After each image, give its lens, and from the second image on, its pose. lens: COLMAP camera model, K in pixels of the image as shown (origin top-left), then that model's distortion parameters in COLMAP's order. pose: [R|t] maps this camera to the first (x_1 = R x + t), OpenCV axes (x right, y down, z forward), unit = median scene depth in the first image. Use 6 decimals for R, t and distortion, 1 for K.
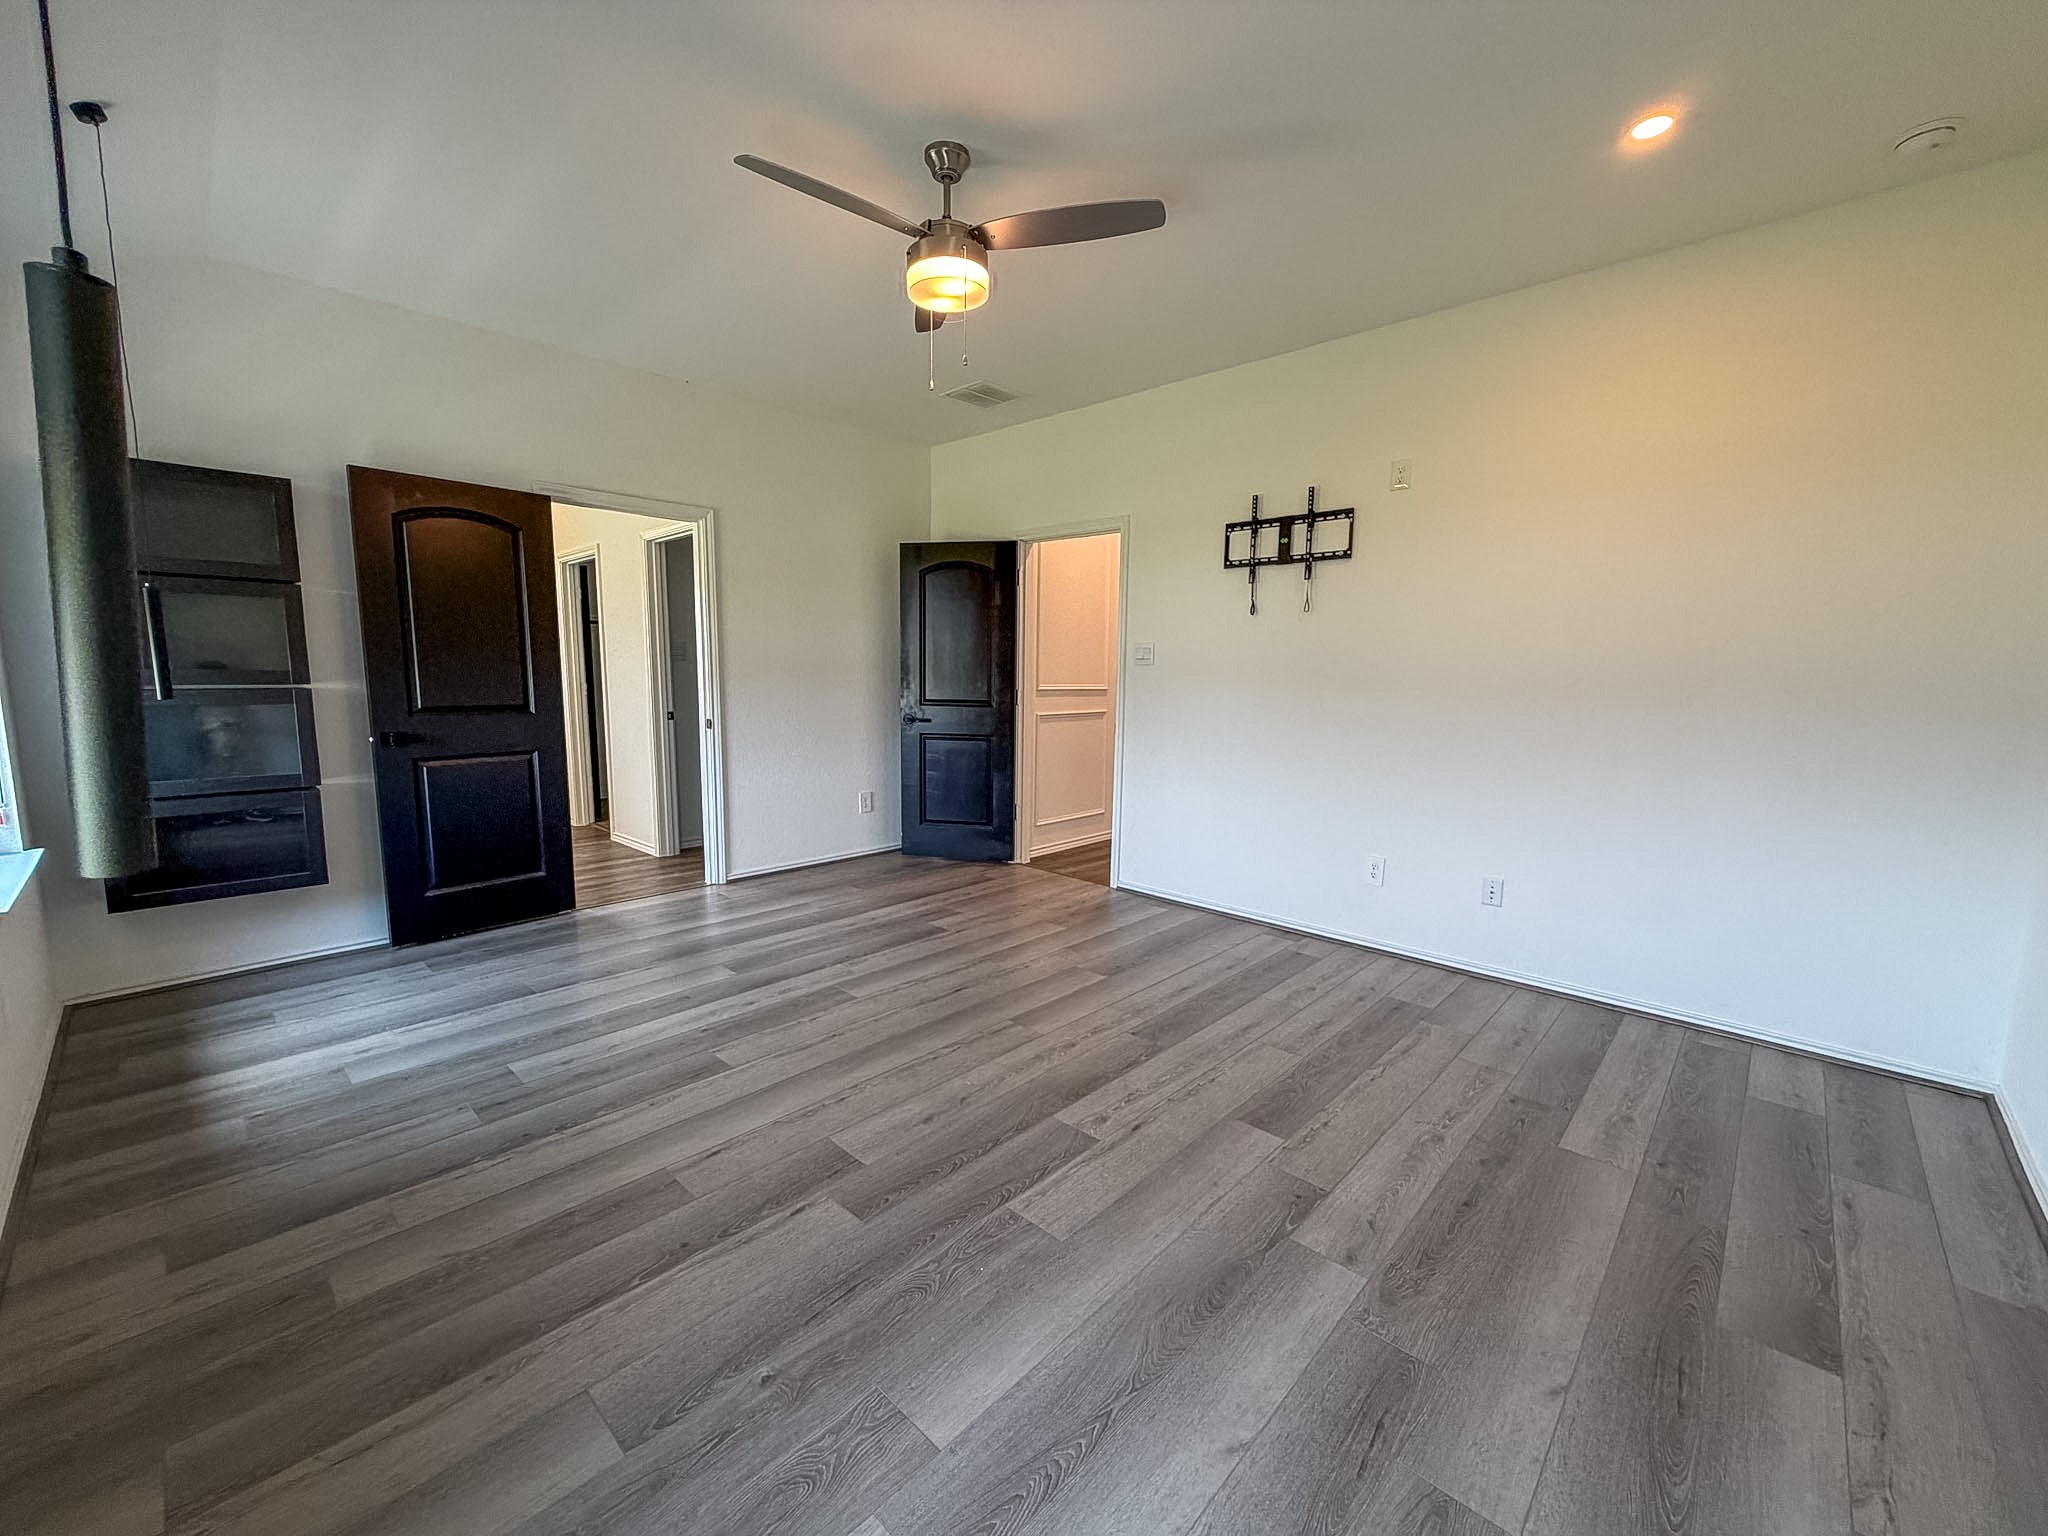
lens RADIAL K [[817.8, 0, 1024.0], [0, 817.8, 768.0], [0, 0, 1]] dist [0.000948, 0.000670]
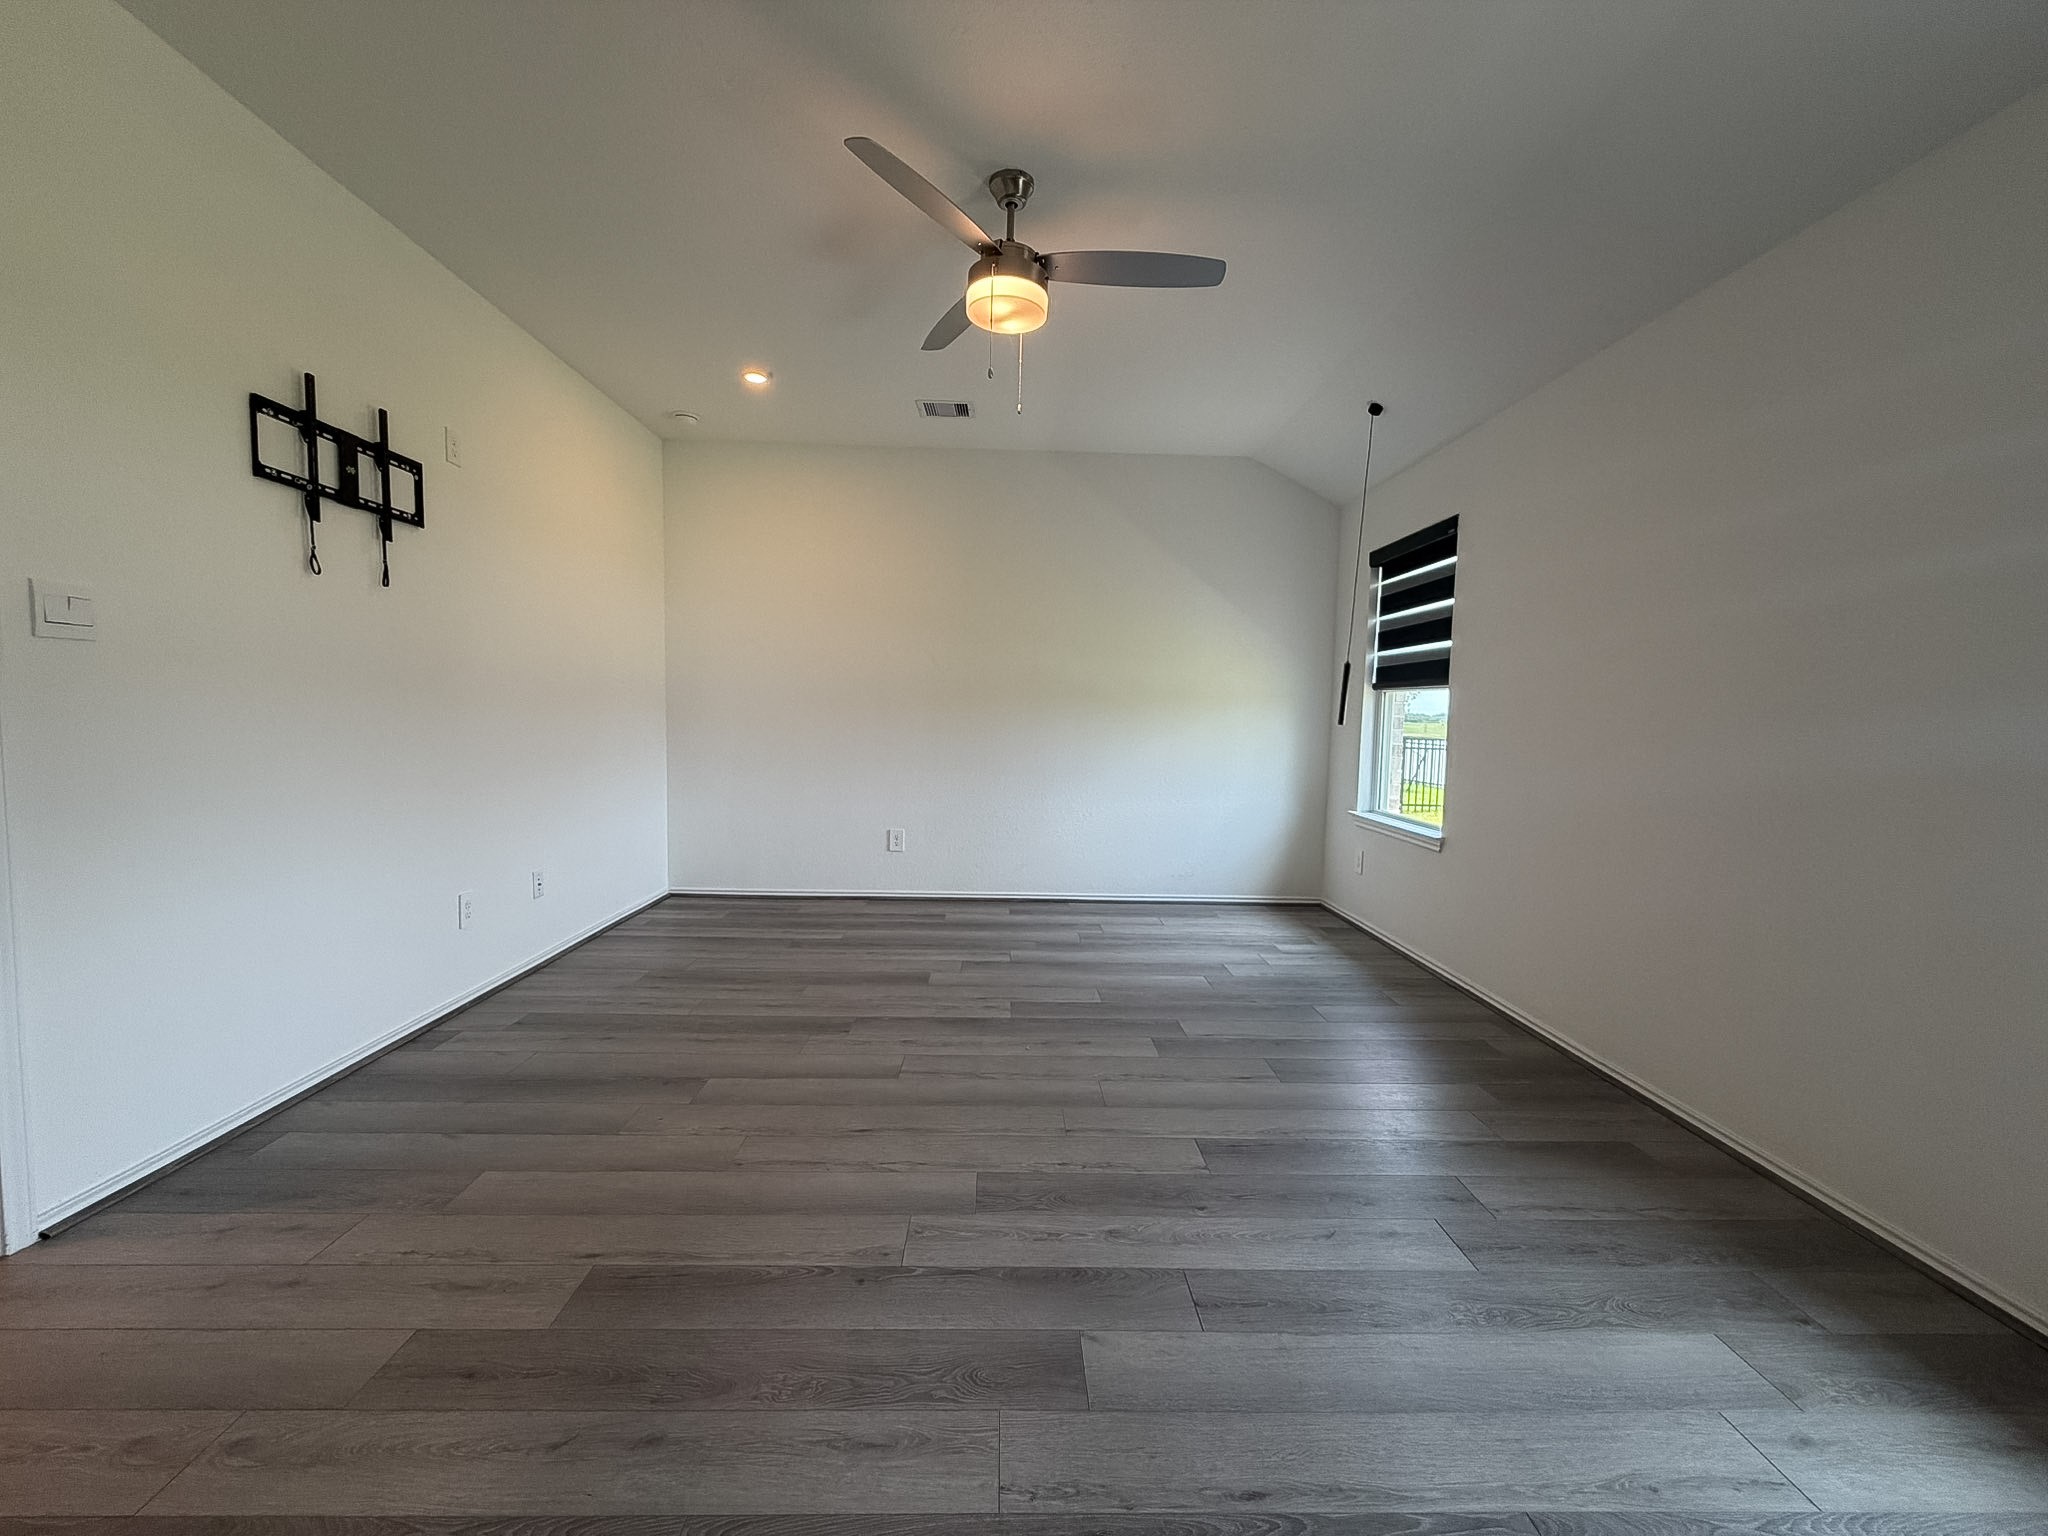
lens RADIAL K [[813.9, 0, 1017.7], [0, 813.9, 767.5], [0, 0, 1]] dist [-0.000945, 0.000271]
pose [[-0.697688, -0.078459, 0.712092, -0.671945], [0.054891, 0.985208, 0.162332, -0.150988], [-0.714295, 0.152344, -0.683062, 1.378367]]
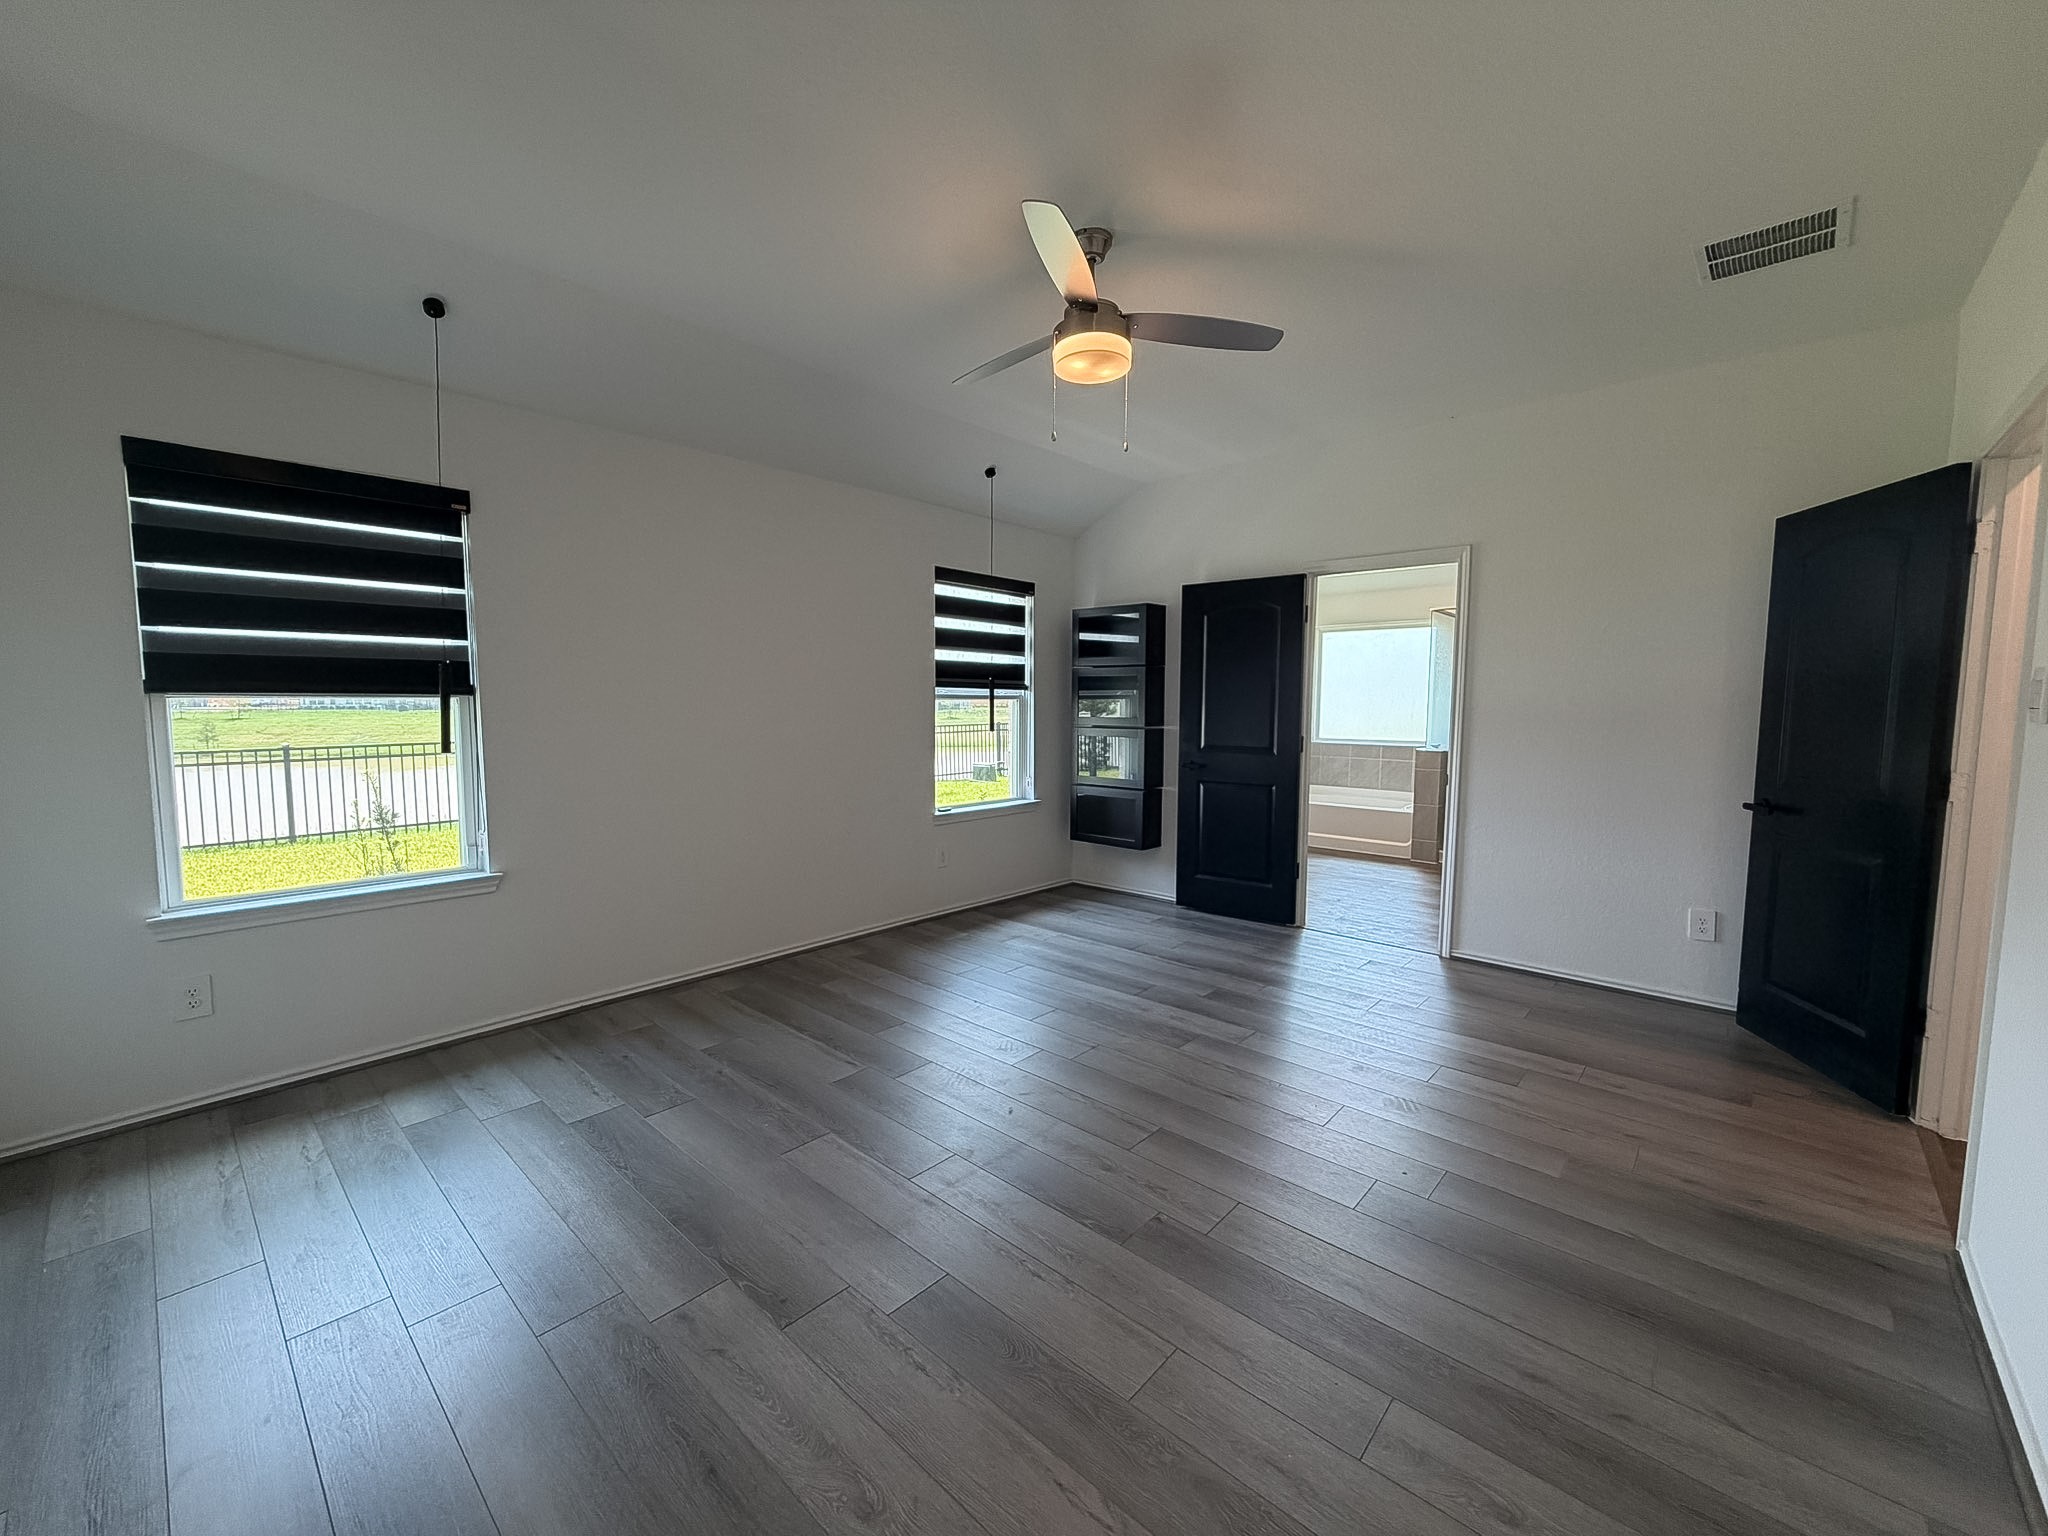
lens RADIAL K [[817.8, 0, 1024.0], [0, 817.8, 768.0], [0, 0, 1]] dist [0.000948, 0.000670]
pose [[0.016943, 0.070092, -0.997397, 0.770389], [-0.124256, 0.989954, 0.067458, -0.103721], [0.992105, 0.122790, 0.025482, 0.742689]]
